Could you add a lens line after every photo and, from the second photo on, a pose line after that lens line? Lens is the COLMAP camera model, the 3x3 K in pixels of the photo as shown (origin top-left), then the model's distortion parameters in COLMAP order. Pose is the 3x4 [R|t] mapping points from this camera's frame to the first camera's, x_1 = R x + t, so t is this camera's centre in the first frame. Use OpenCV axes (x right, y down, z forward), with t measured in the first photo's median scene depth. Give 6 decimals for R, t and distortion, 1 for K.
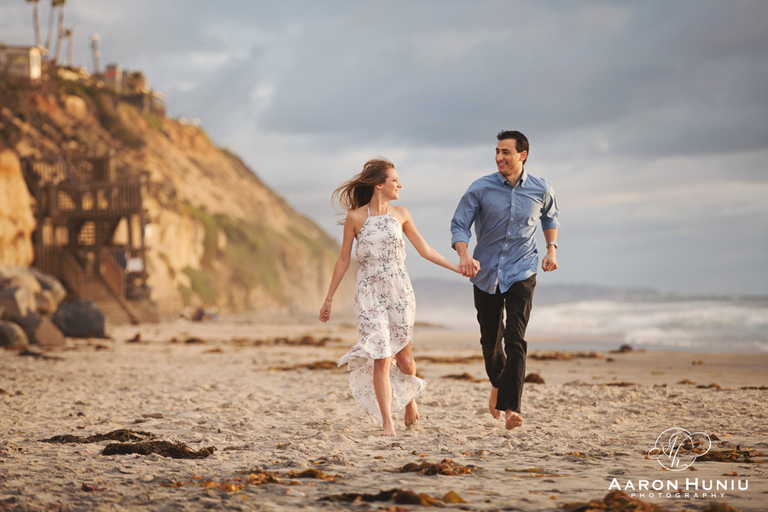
lens RADIAL K [[3406.9, 0, 386.9], [0, 3406.9, 247.9], [0, 0, 1]] dist [0.957662, 0.000000]
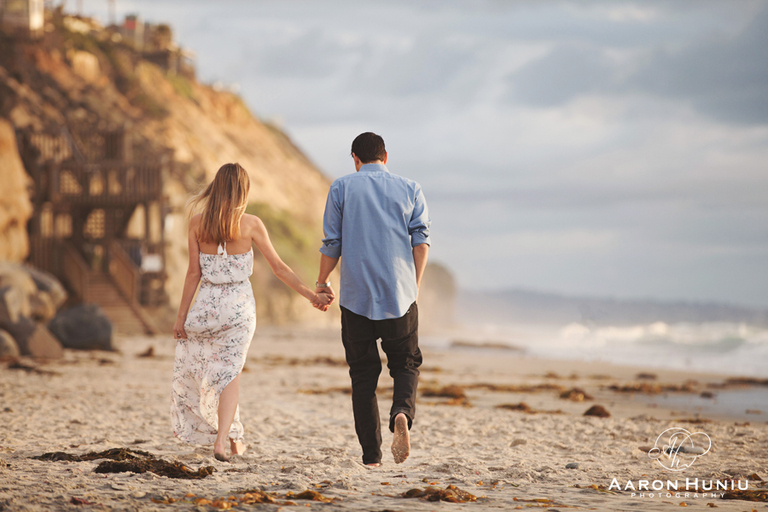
lens RADIAL K [[4653.7, 0, 383.8], [0, 4653.7, 247.6], [0, 0, 1]] dist [2.458903, 0.000000]
pose [[0.999223, 0.028675, -0.027041, 0.022891], [-0.028625, 0.999588, 0.002248, -0.005389], [0.027094, -0.001472, 0.999632, -0.226584]]
